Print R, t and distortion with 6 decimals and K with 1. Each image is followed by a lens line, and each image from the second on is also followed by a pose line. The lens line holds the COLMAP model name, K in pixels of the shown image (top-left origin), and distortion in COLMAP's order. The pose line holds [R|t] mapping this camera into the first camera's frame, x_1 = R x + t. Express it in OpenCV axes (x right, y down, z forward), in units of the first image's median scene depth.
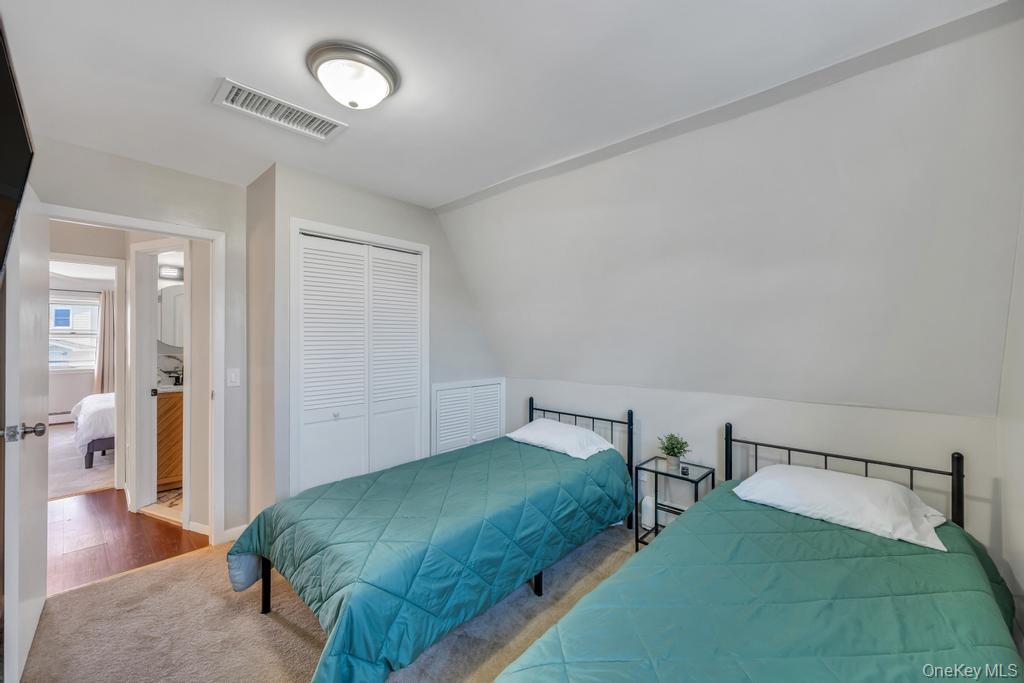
lens RADIAL K [[407.1, 0, 510.1], [0, 407.1, 337.7], [0, 0, 1]] dist [-0.001802, -0.000124]
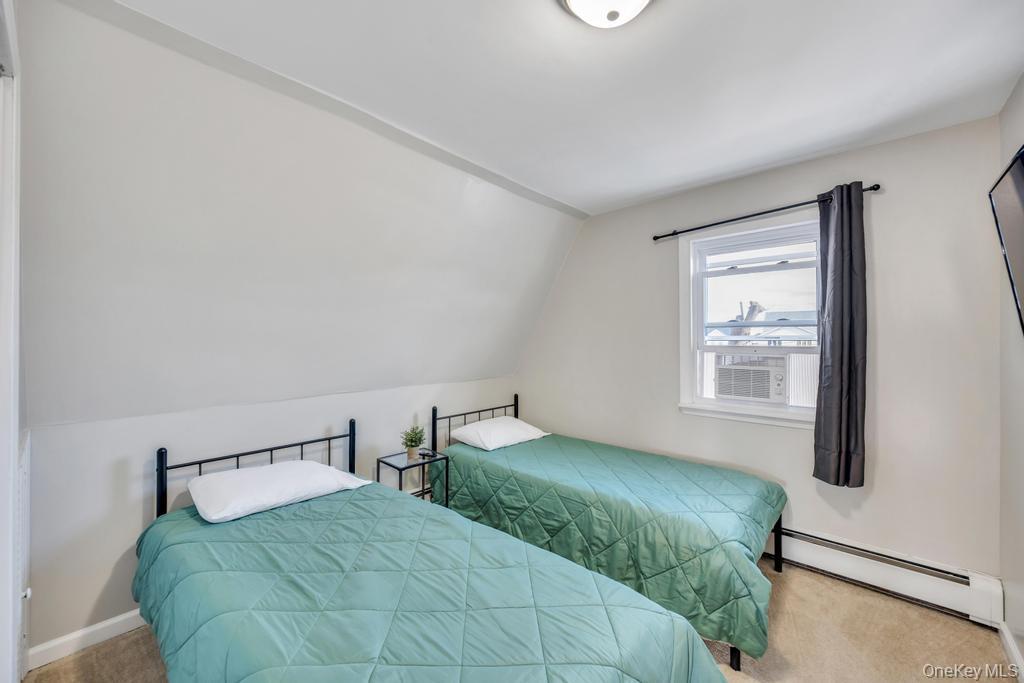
lens RADIAL K [[400.3, 0, 510.9], [0, 400.3, 338.2], [0, 0, 1]] dist [-0.002297, -0.000242]
pose [[-0.021361, 0.013178, 0.999685, -0.663218], [0.012985, 0.999832, -0.012903, 0.016371], [-0.999688, 0.012705, -0.021528, 0.737074]]
